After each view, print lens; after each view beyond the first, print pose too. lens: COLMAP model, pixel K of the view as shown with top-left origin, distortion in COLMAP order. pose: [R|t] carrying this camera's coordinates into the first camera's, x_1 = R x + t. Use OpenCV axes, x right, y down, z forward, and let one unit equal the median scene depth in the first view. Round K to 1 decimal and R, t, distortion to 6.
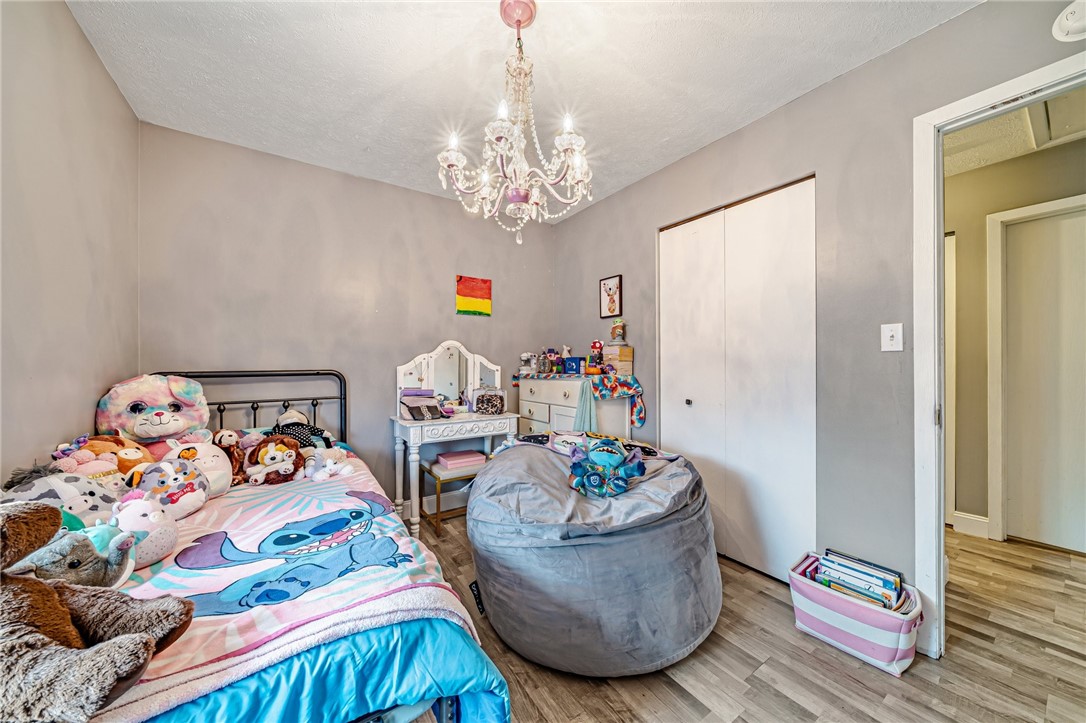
lens RADIAL K [[377.1, 0, 541.1], [0, 377.1, 362.9], [0, 0, 1]] dist [-0.008876, 0.000257]
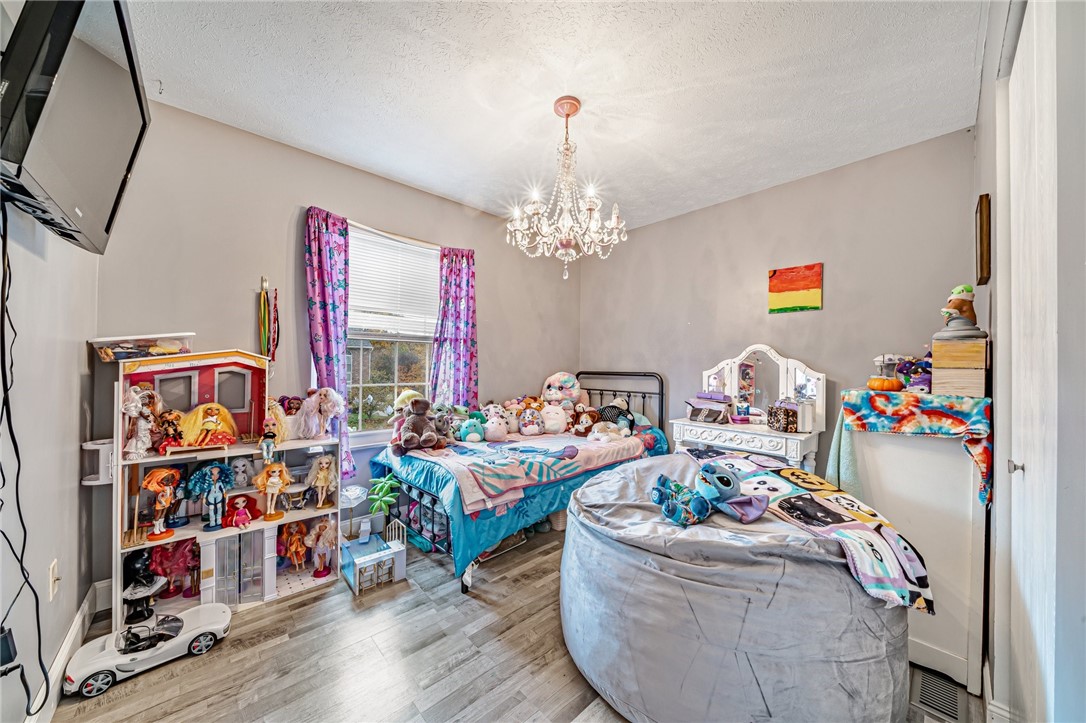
lens RADIAL K [[377.1, 0, 540.0], [0, 377.1, 363.8], [0, 0, 1]] dist [-0.008876, 0.000257]
pose [[0.136026, -0.001629, -0.990704, 0.667529], [-0.010228, 0.999943, -0.003048, -0.004028], [0.990652, 0.010548, 0.136001, 0.387421]]
